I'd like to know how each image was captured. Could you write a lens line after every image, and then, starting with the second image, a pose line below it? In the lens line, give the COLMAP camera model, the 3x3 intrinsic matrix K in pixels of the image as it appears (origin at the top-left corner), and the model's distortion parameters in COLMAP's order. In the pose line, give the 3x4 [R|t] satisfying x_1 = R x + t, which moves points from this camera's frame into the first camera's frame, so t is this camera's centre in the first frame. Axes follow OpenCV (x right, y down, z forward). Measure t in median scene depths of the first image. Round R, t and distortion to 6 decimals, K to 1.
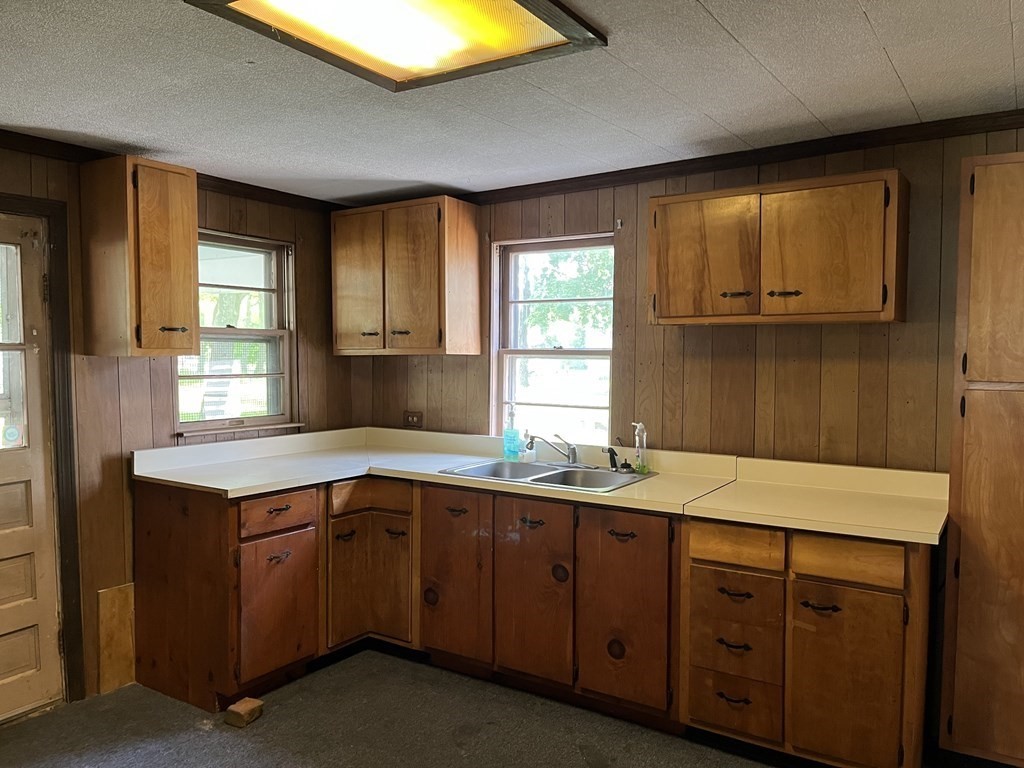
lens RADIAL K [[788.4, 0, 511.9], [0, 788.4, 390.6], [0, 0, 1]] dist [0.081679, -0.109235]
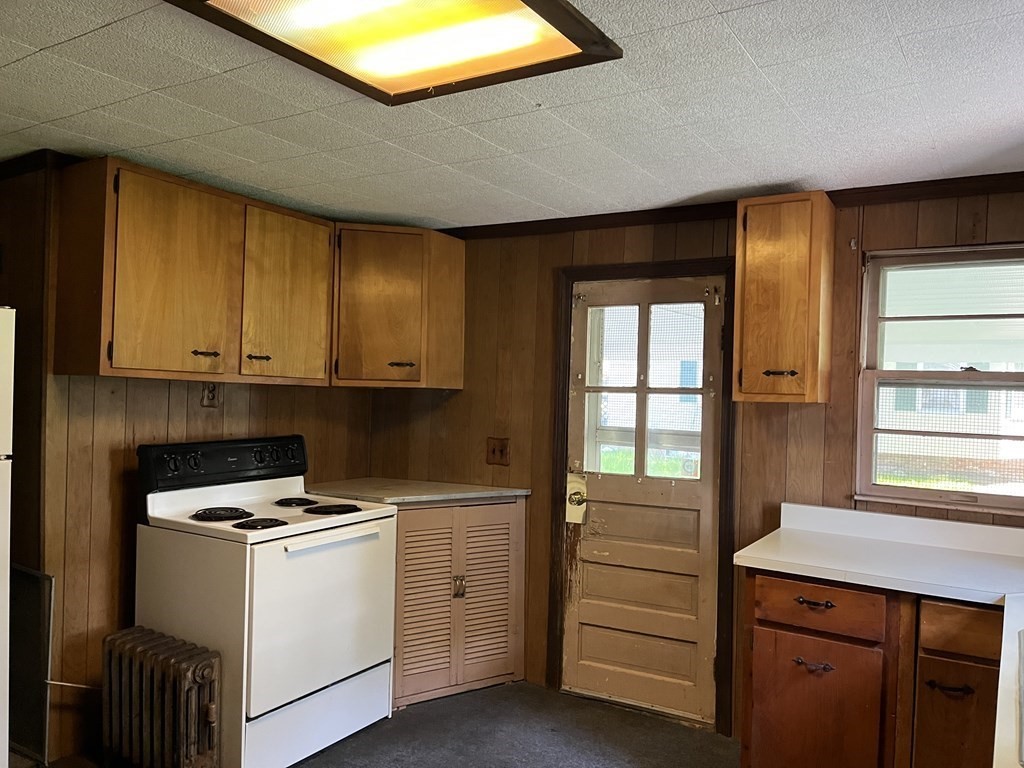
lens RADIAL K [[788.4, 0, 511.9], [0, 788.4, 390.6], [0, 0, 1]] dist [0.081679, -0.109235]
pose [[0.000211, 0.002125, -0.999998, 0.489271], [-0.077503, 0.996990, 0.002102, -0.035437], [0.996992, 0.077502, 0.000375, 0.702640]]
